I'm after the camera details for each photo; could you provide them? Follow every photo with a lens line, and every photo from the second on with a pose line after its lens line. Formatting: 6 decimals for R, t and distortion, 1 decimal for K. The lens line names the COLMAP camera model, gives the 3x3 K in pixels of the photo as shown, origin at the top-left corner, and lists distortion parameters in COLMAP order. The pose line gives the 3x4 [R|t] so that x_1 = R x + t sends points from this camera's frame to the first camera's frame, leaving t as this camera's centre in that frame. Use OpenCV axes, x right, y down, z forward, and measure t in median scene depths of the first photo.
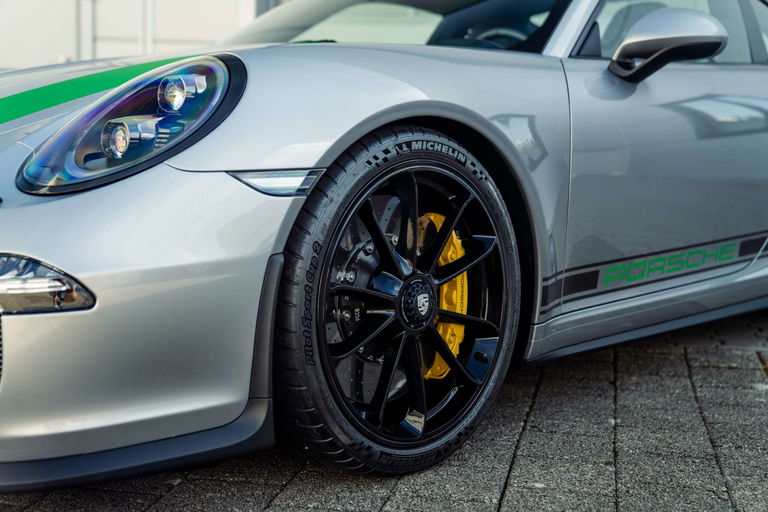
lens RADIAL K [[1051.4, 0, 384.3], [0, 1051.4, 258.2], [0, 0, 1]] dist [0.186223, 0.000000]
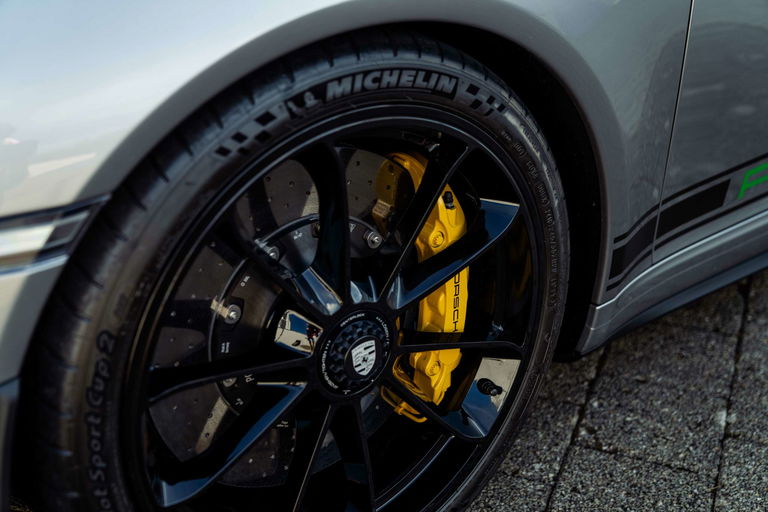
lens RADIAL K [[1051.4, 0, 385.6], [0, 1051.4, 256.4], [0, 0, 1]] dist [0.186223, 0.000000]
pose [[0.988579, 0.048693, -0.142619, 0.115551], [0.005068, 0.935085, 0.354388, -0.189654], [0.150617, -0.351063, 0.924159, 0.463308]]
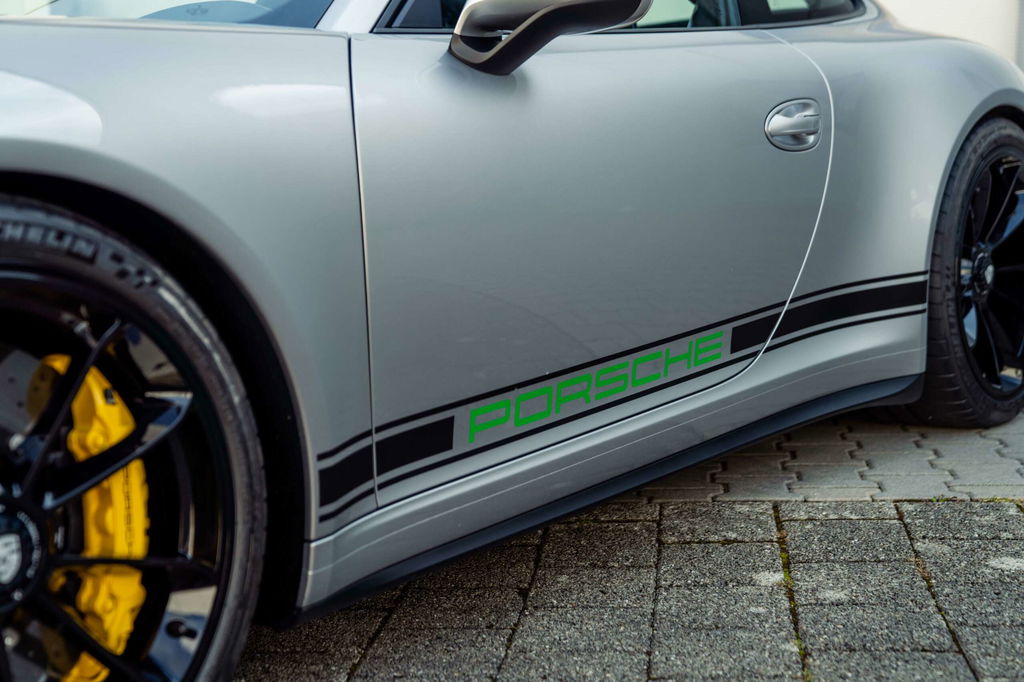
lens RADIAL K [[1465.9, 0, 521.4], [0, 1465.9, 339.8], [0, 0, 1]] dist [0.176332, 0.000000]
pose [[0.993838, -0.067059, 0.088260, 0.201406], [0.064898, 0.997523, 0.027136, -0.054922], [-0.089861, -0.021241, 0.995728, 0.272946]]
